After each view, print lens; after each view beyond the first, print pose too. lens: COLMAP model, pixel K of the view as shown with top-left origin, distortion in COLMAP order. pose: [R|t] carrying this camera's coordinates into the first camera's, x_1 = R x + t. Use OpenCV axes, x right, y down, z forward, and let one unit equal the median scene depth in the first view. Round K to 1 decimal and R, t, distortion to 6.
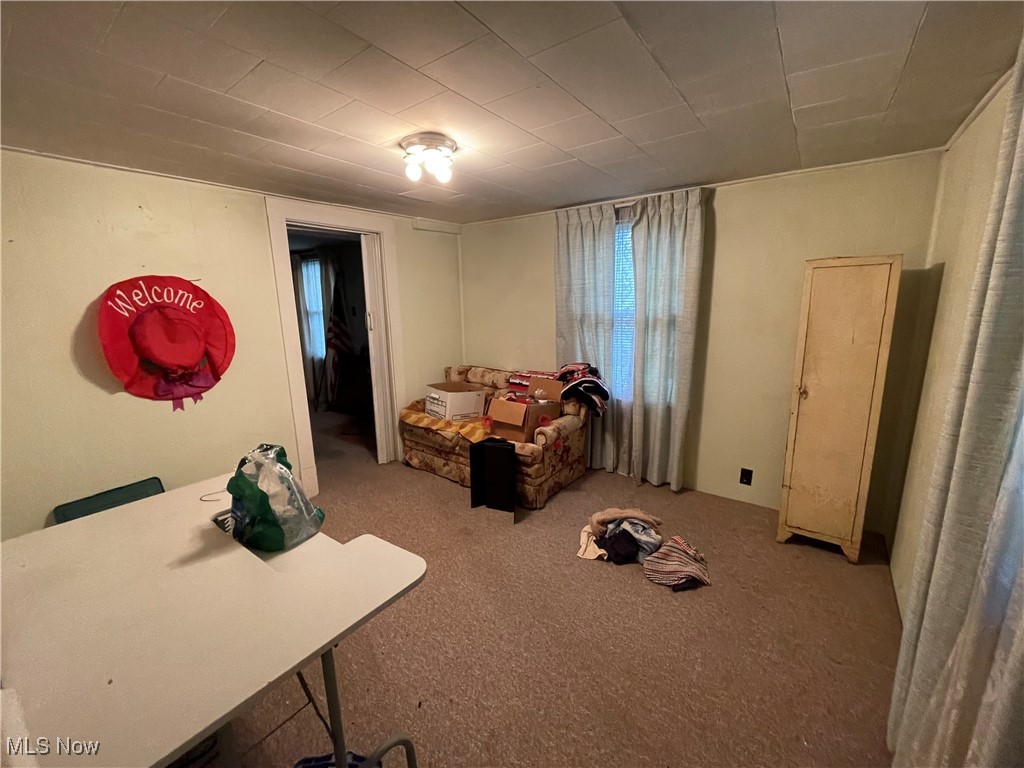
lens RADIAL K [[411.6, 0, 511.0], [0, 411.6, 382.6], [0, 0, 1]] dist [-0.000062, -0.000010]
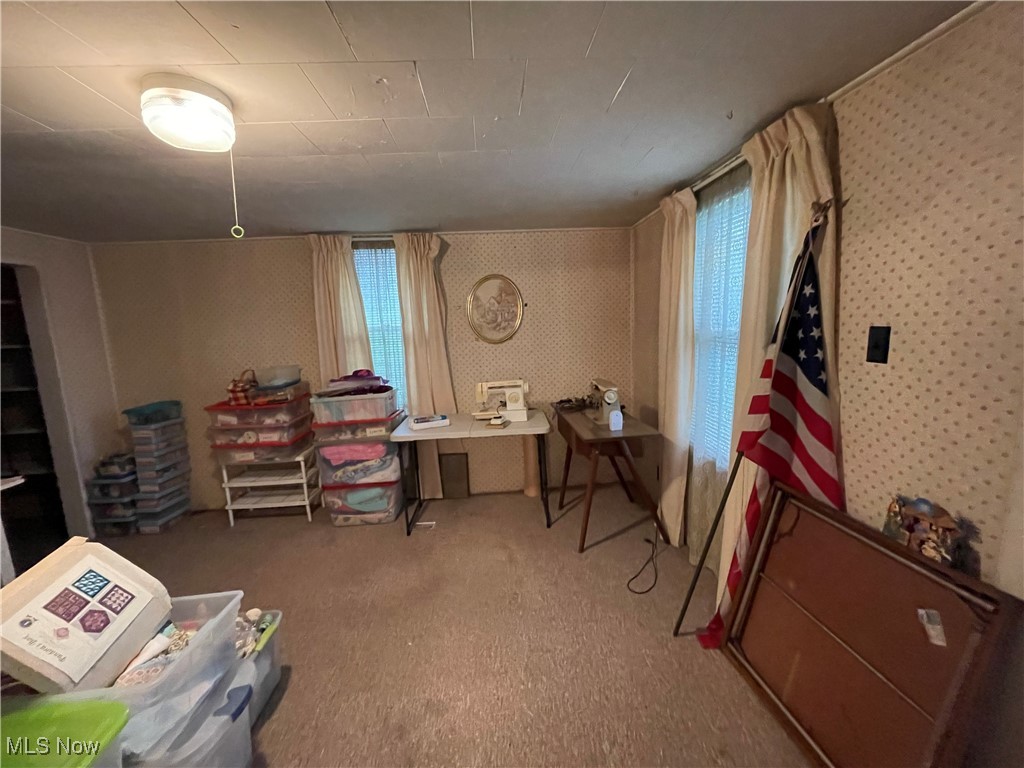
lens RADIAL K [[411.6, 0, 512.3], [0, 411.6, 384.2], [0, 0, 1]] dist [-0.000062, -0.000010]
pose [[0.645200, 0.107282, -0.756444, -0.324907], [-0.124865, 0.991587, 0.034129, -0.127569], [0.753742, 0.072433, 0.653167, 0.656600]]
